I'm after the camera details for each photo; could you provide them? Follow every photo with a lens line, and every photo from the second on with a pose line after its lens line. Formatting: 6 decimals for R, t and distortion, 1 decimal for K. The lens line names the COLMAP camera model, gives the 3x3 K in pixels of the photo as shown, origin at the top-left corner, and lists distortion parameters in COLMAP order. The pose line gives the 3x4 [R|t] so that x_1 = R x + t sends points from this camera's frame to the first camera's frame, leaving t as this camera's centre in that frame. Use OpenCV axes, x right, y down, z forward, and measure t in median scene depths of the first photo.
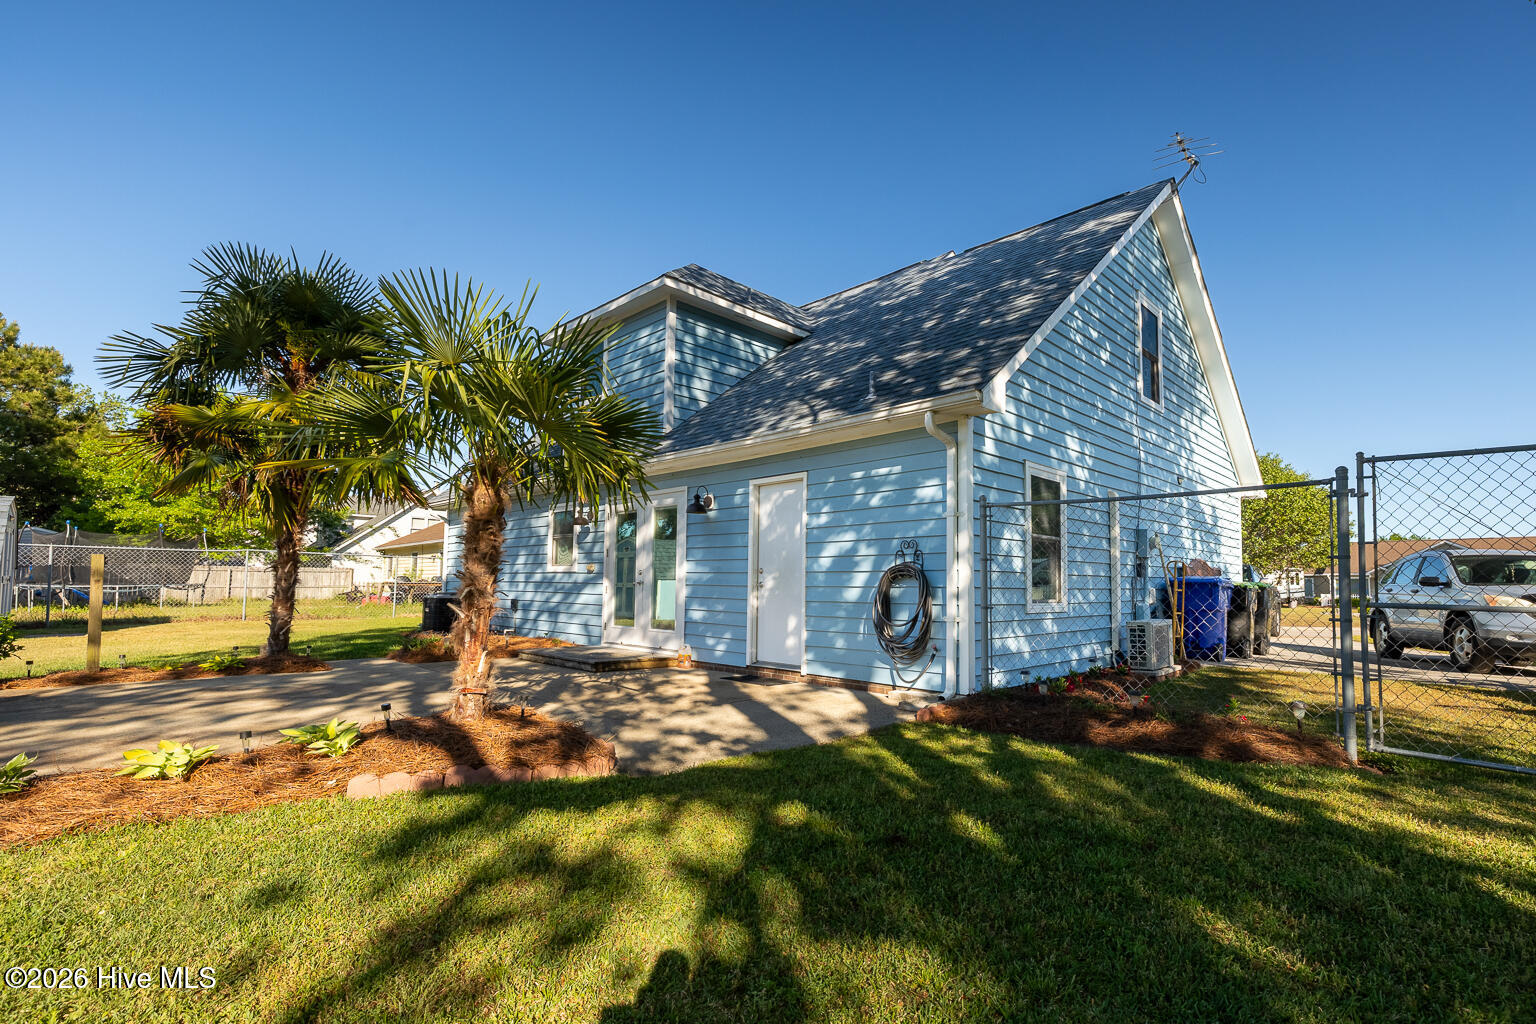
lens RADIAL K [[695.6, 0, 827.4], [0, 695.6, 509.8], [0, 0, 1]] dist [0.000859, 0.000607]
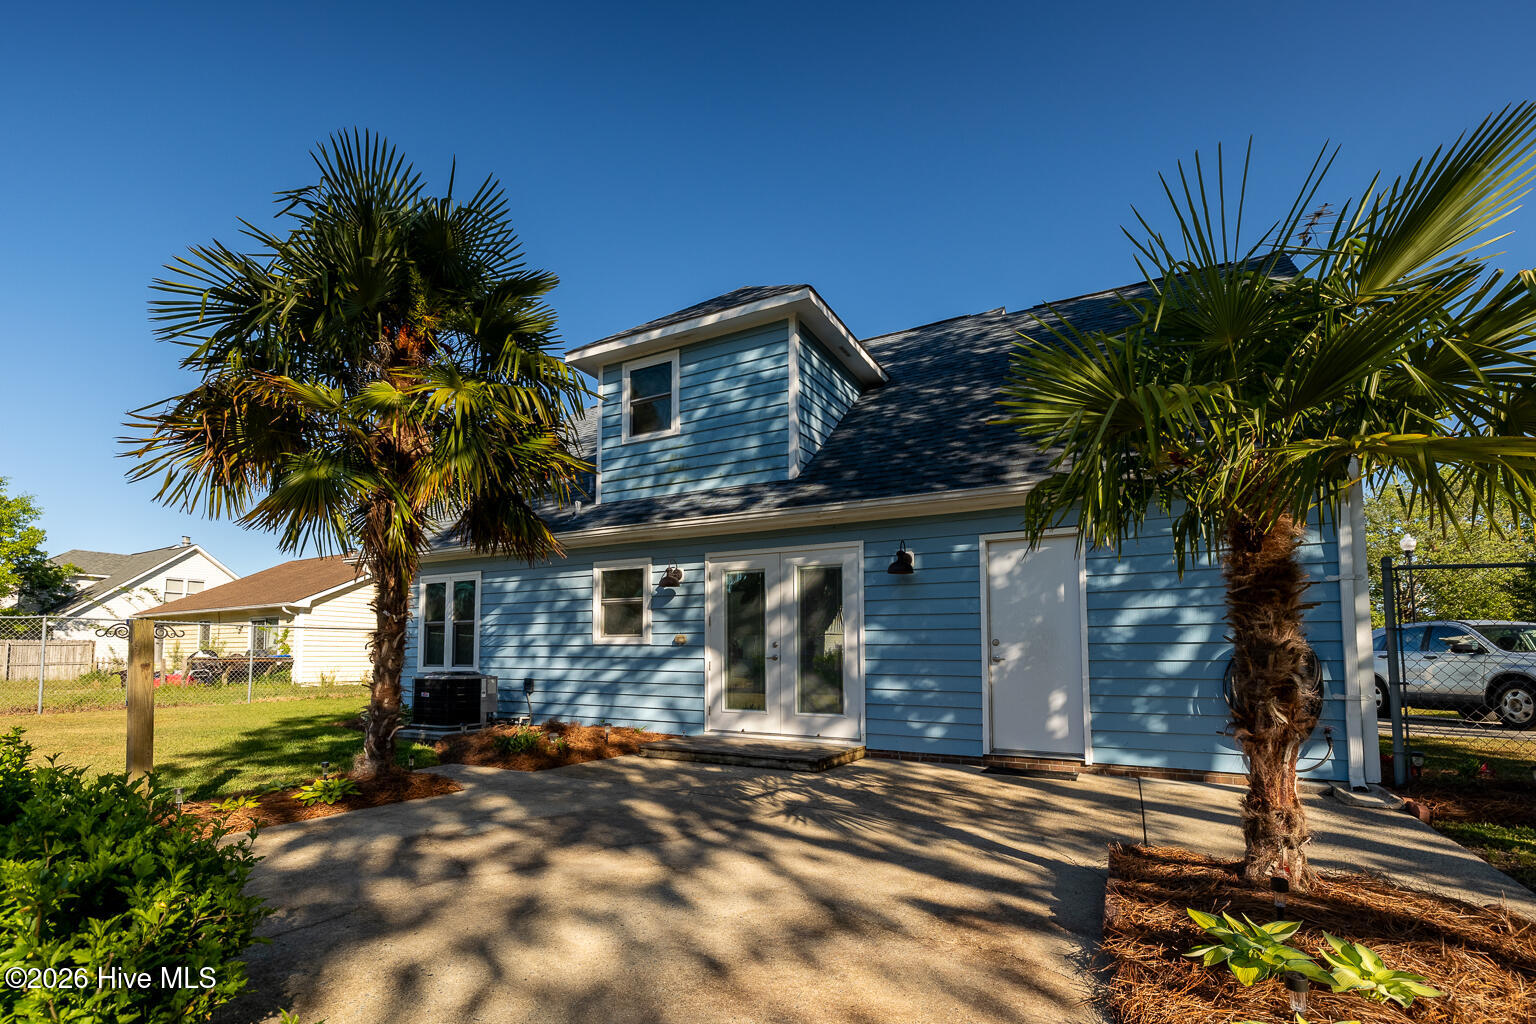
lens RADIAL K [[671.9, 0, 768.2], [0, 671.9, 577.4], [0, 0, 1]] dist [0.021345, 0.000071]
pose [[0.971526, 0.015552, 0.236424, -0.457541], [-0.014858, 0.999878, -0.004716, 0.015053], [-0.236468, 0.001069, 0.971639, 0.219423]]
